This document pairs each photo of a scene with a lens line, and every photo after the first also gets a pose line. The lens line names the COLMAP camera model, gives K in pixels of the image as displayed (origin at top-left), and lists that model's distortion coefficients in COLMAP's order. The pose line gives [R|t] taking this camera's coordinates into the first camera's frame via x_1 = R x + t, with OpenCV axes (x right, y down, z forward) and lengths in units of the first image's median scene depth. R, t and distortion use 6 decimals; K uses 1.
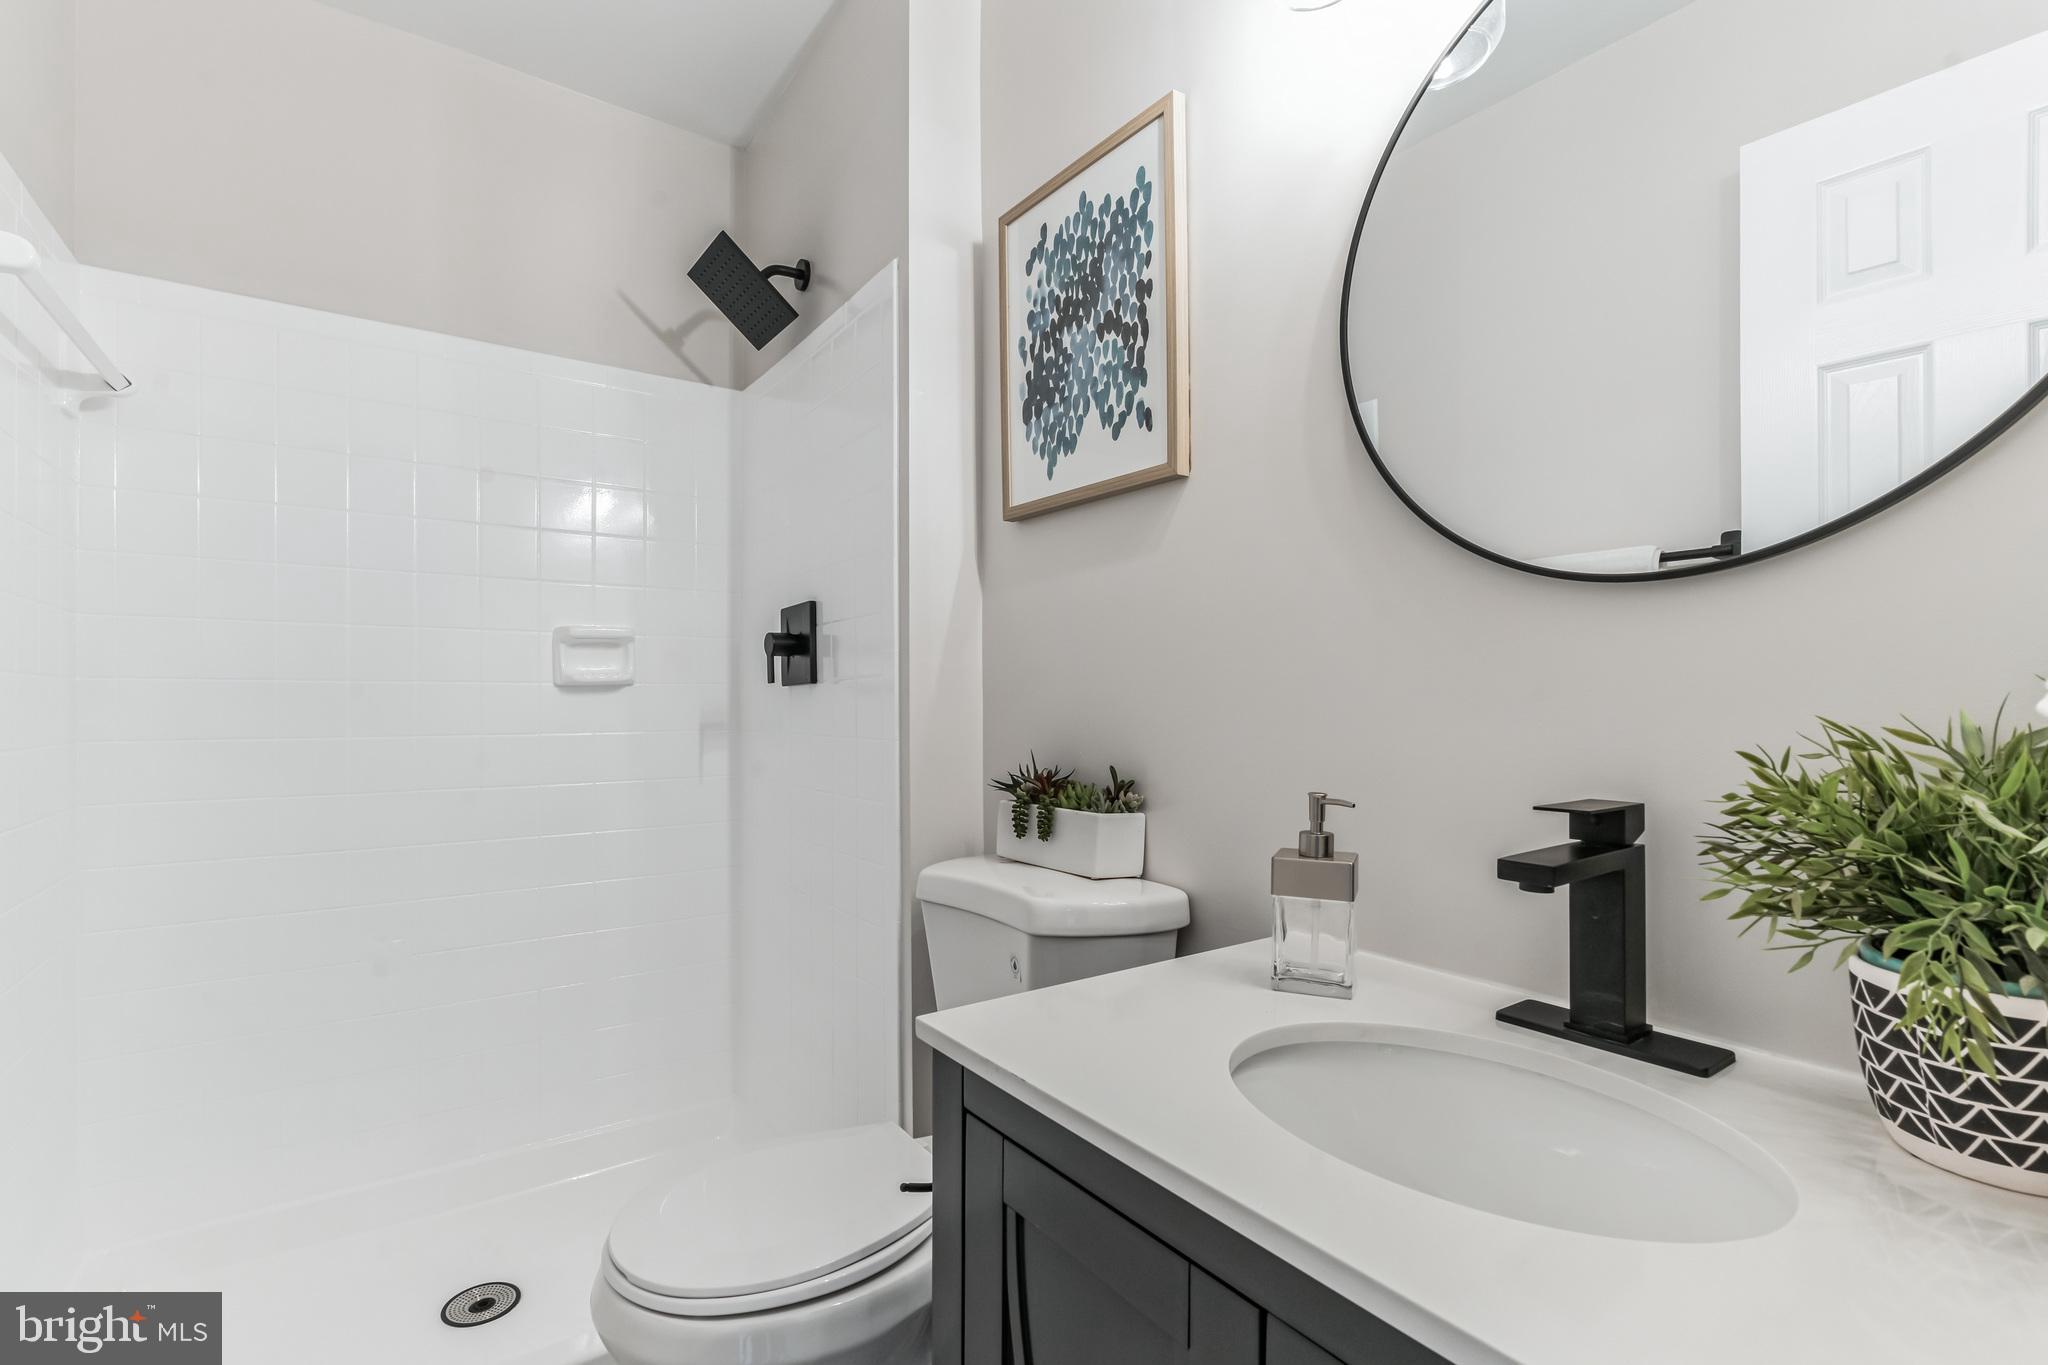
lens RADIAL K [[940.8, 0, 1028.4], [0, 940.8, 697.4], [0, 0, 1]] dist [-0.000943, -0.000025]
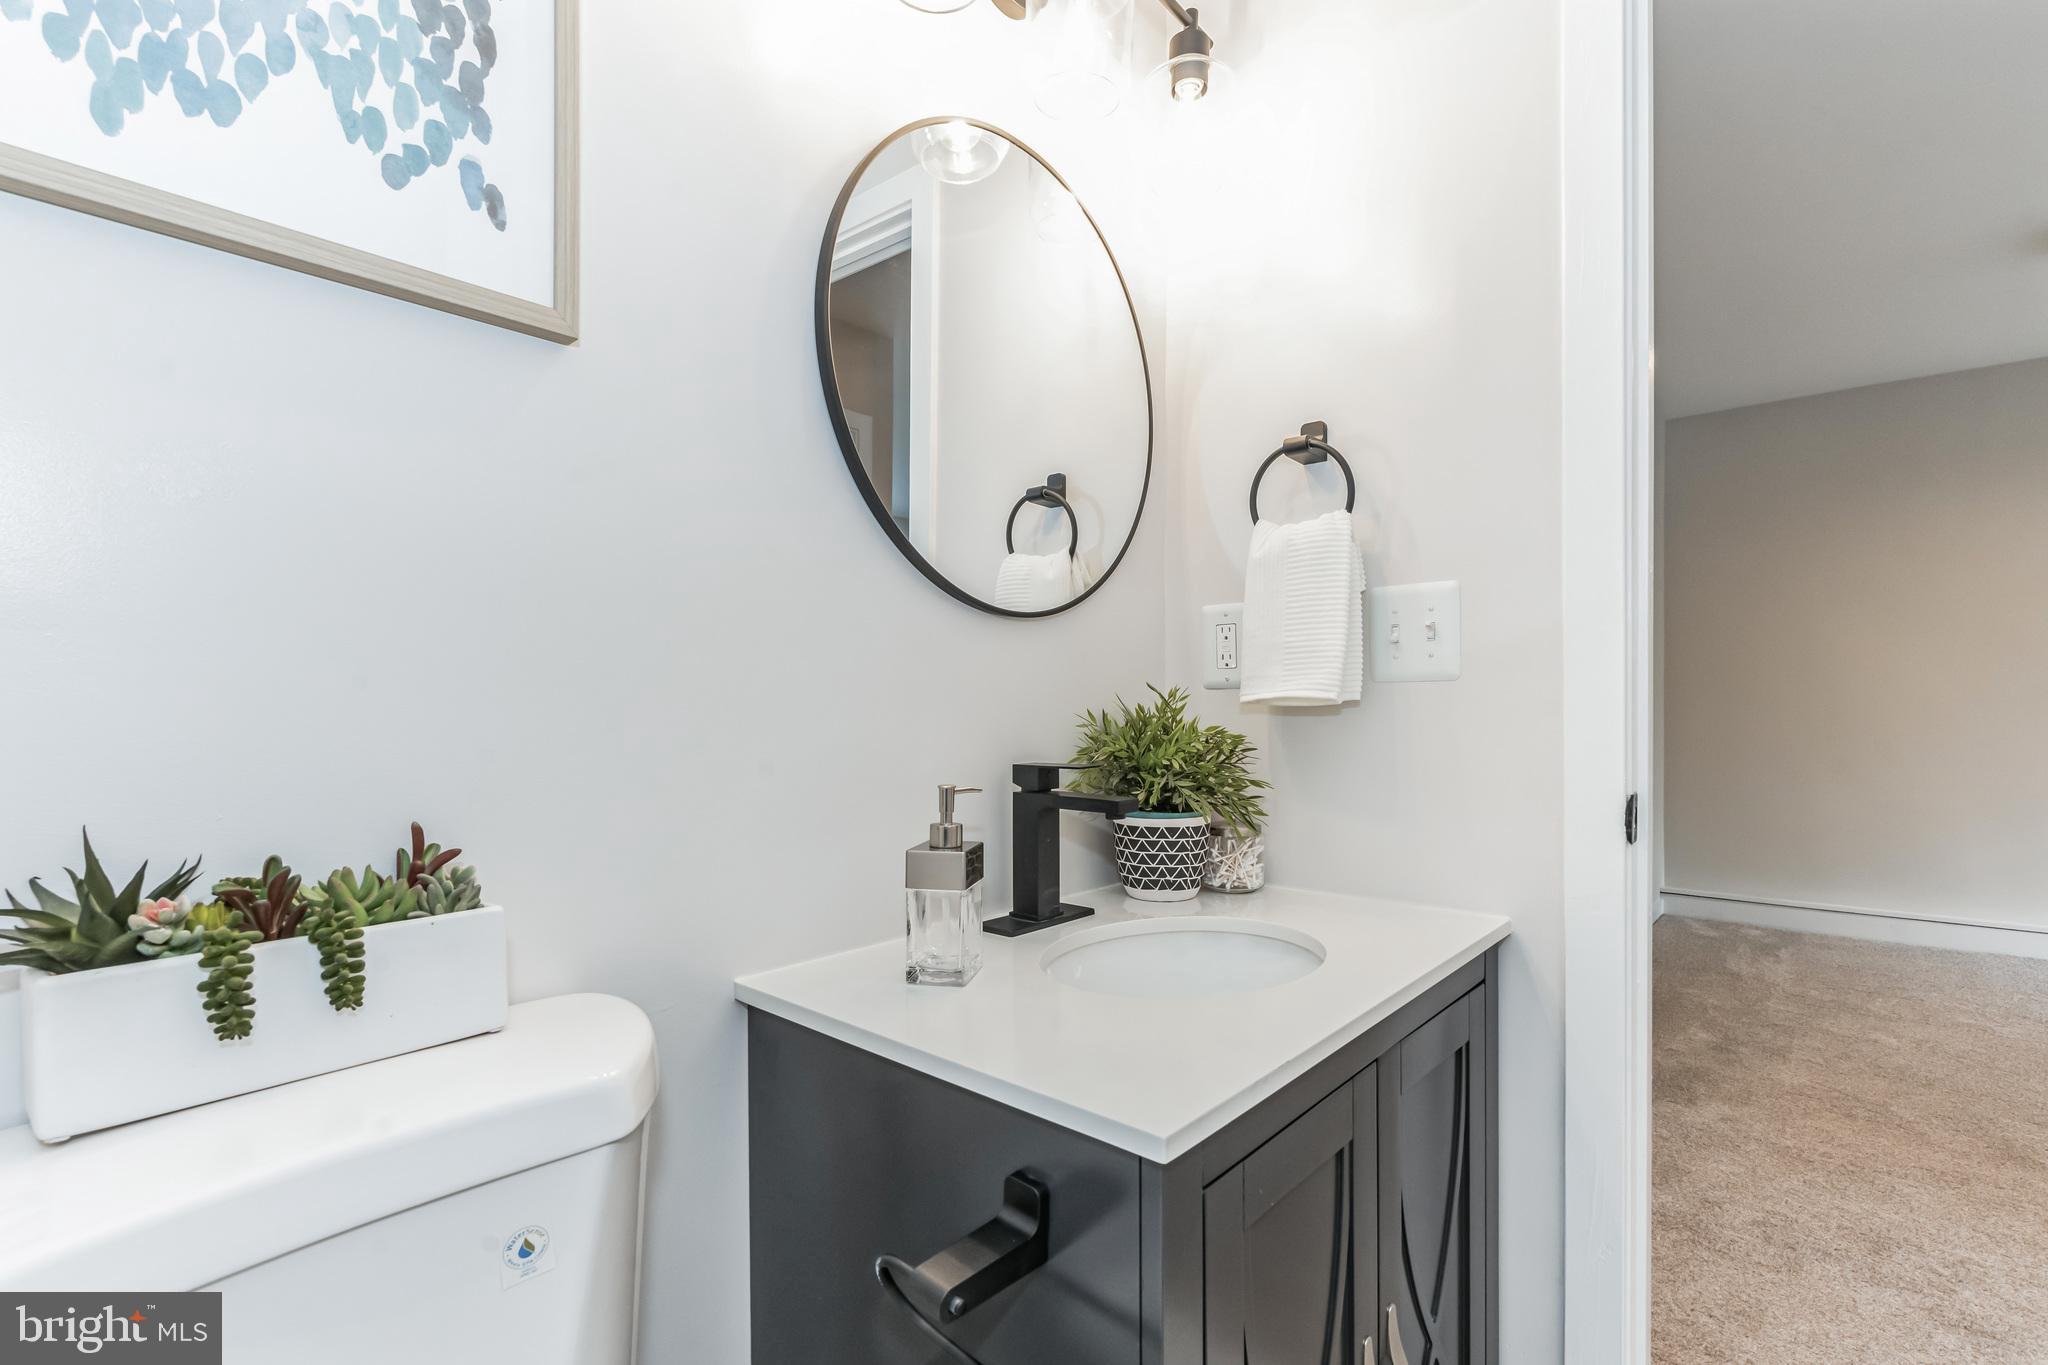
lens RADIAL K [[940.8, 0, 1028.4], [0, 940.8, 697.4], [0, 0, 1]] dist [-0.000943, -0.000025]
pose [[-0.220297, 0.000060, 0.975433, -0.480833], [-0.001104, 0.999999, -0.000311, 0.004591], [-0.975432, -0.001145, -0.220297, 0.768497]]
